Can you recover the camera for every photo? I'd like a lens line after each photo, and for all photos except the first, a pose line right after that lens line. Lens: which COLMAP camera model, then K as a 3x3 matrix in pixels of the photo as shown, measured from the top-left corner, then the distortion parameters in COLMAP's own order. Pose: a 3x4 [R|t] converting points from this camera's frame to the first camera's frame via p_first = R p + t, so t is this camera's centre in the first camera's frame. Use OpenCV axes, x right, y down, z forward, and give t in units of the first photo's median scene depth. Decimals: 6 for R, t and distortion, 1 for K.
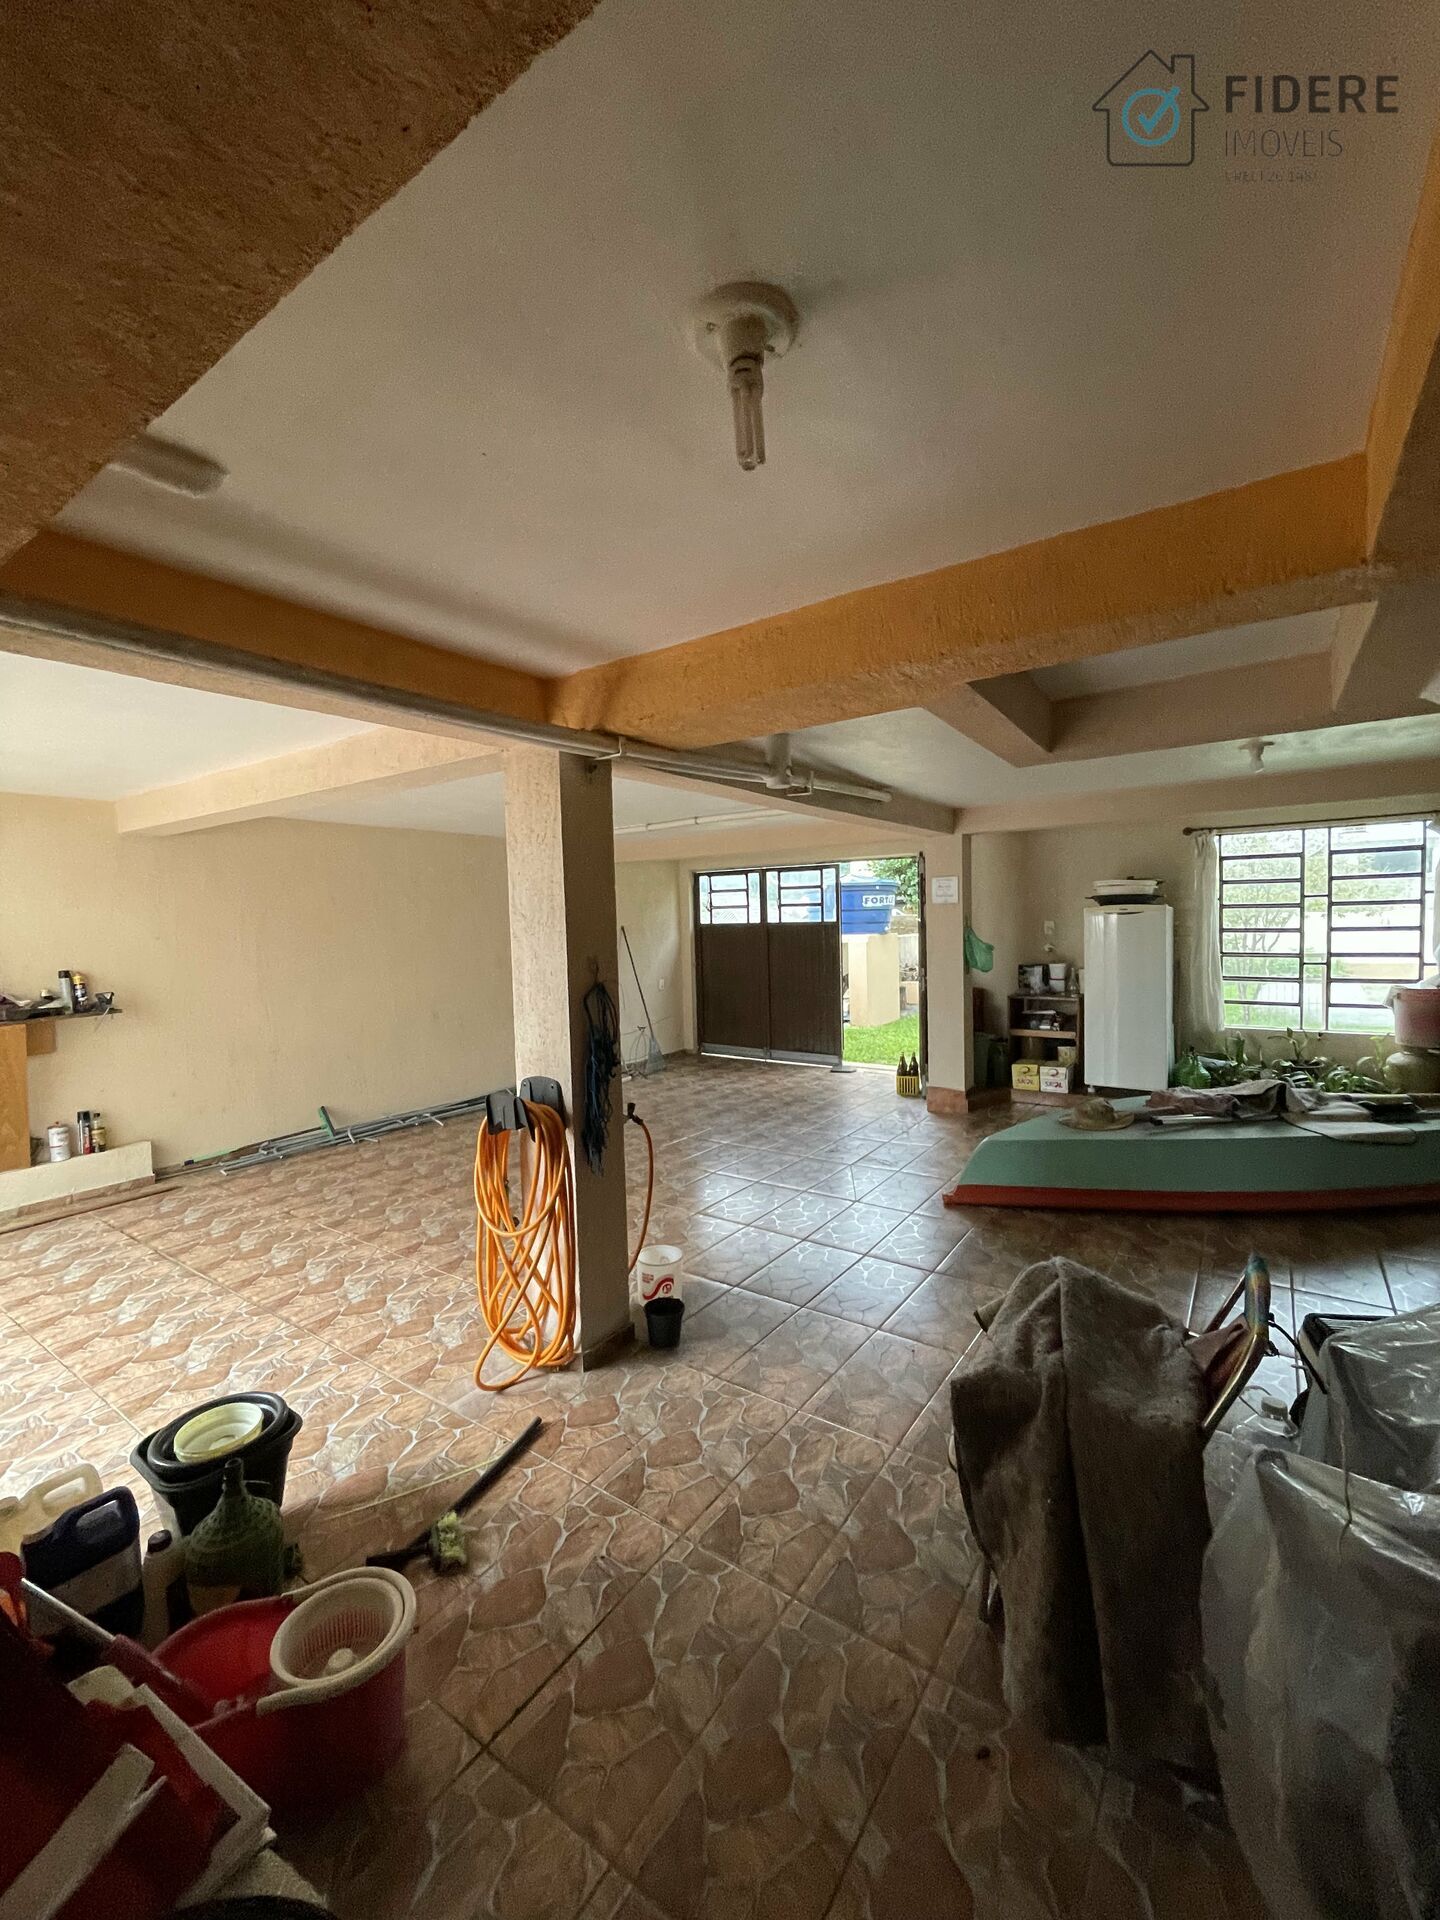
lens RADIAL K [[779.2, 0, 724.8], [0, 779.2, 980.0], [0, 0, 1]] dist [-0.003788, 0.000434]
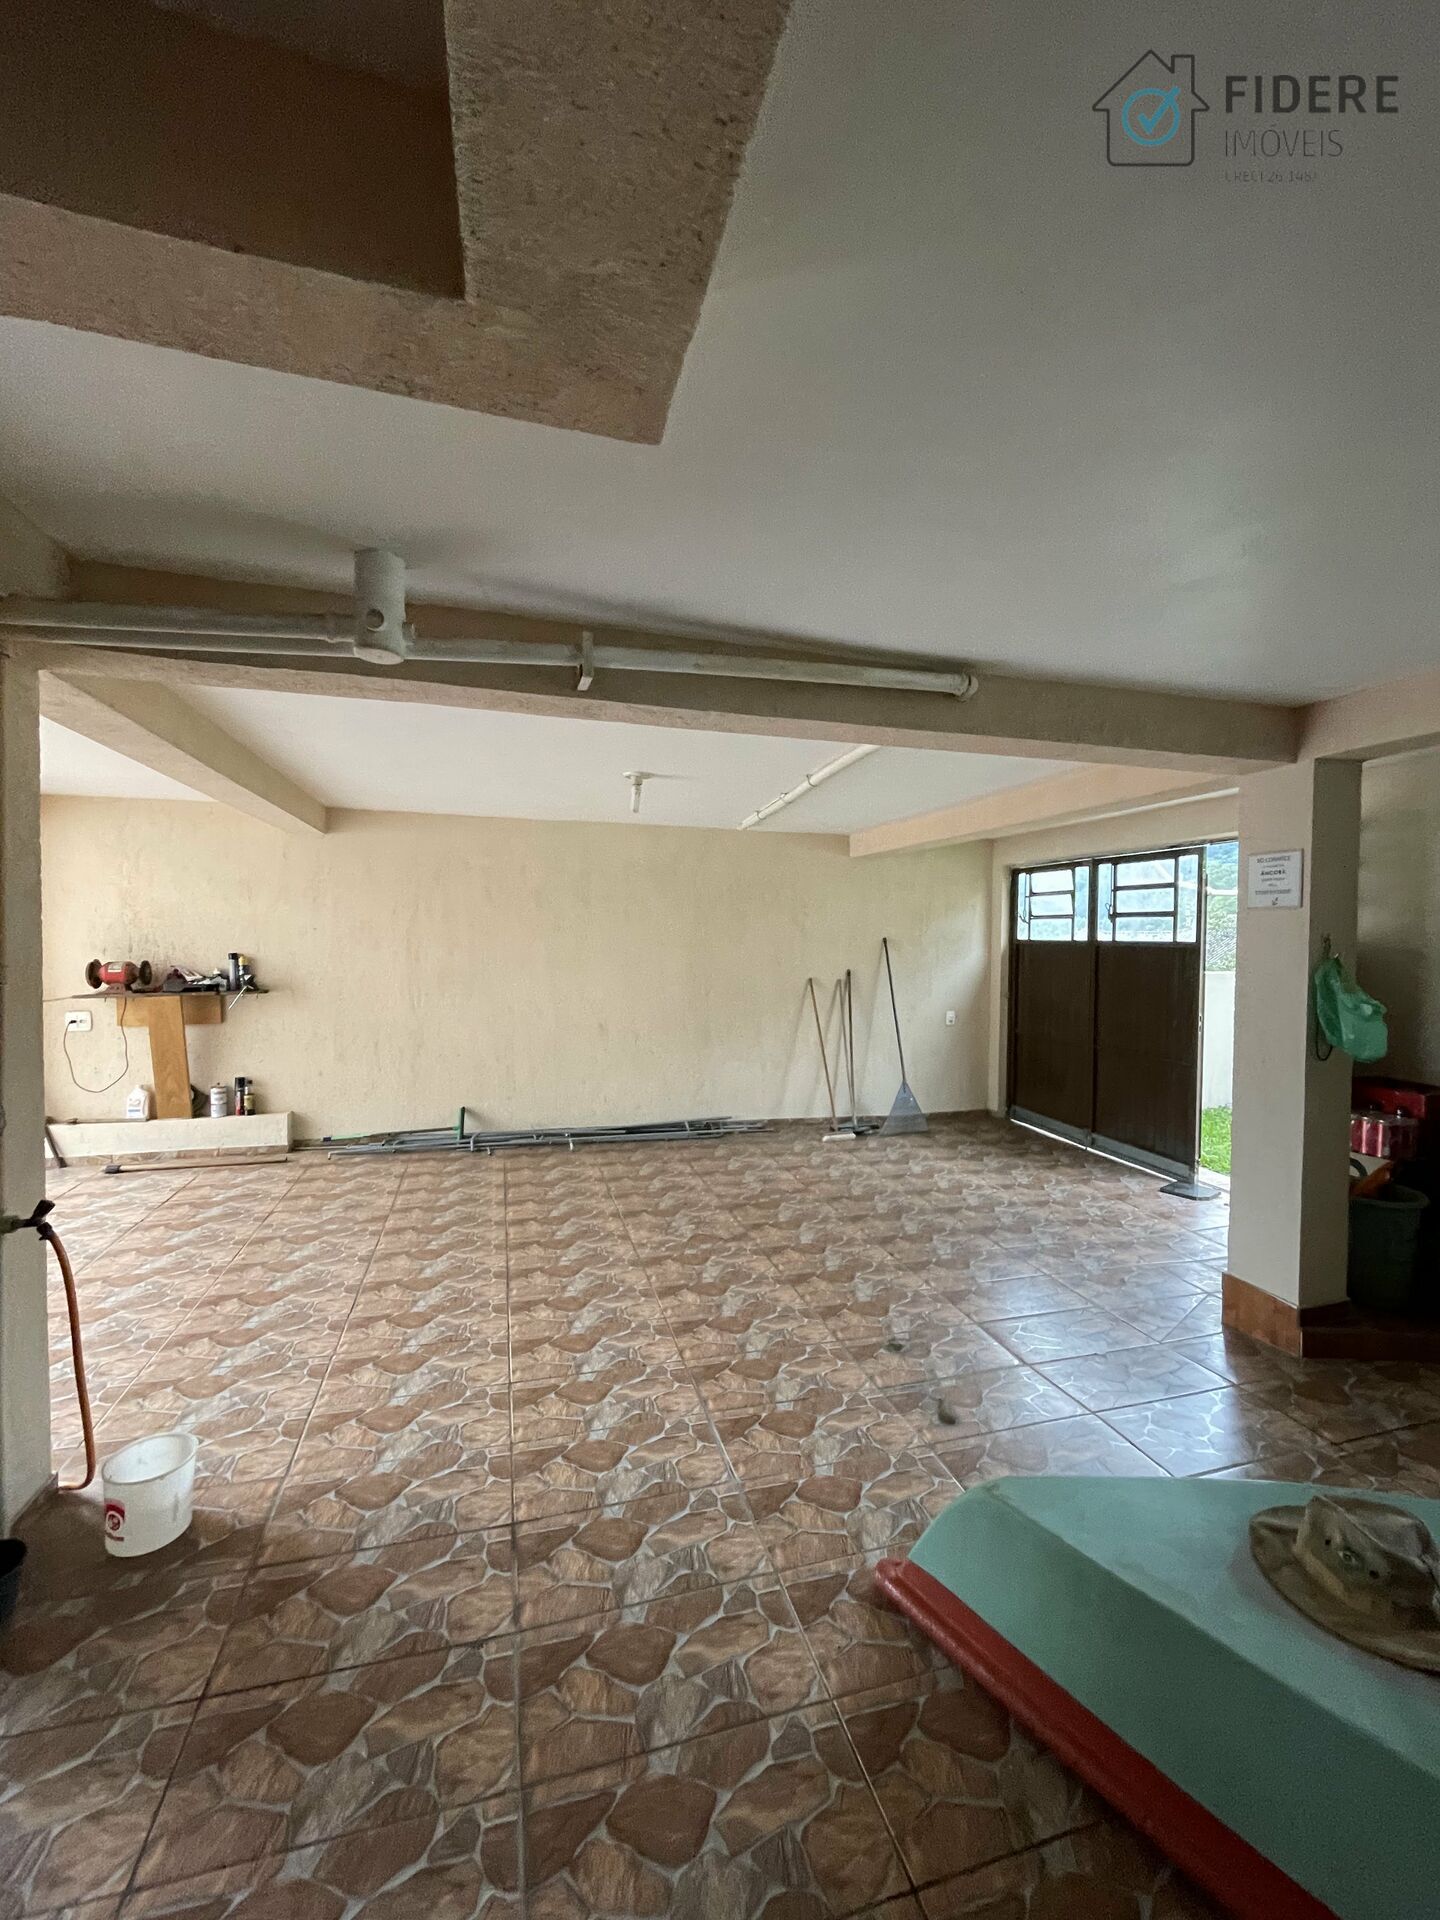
lens RADIAL K [[779.2, 0, 718.1], [0, 779.2, 969.5], [0, 0, 1]] dist [-0.003788, 0.000434]
pose [[0.774369, 0.060231, -0.629861, 0.349792], [-0.080060, 0.996785, -0.003110, -0.033446], [0.627649, 0.052835, 0.776702, 0.447524]]
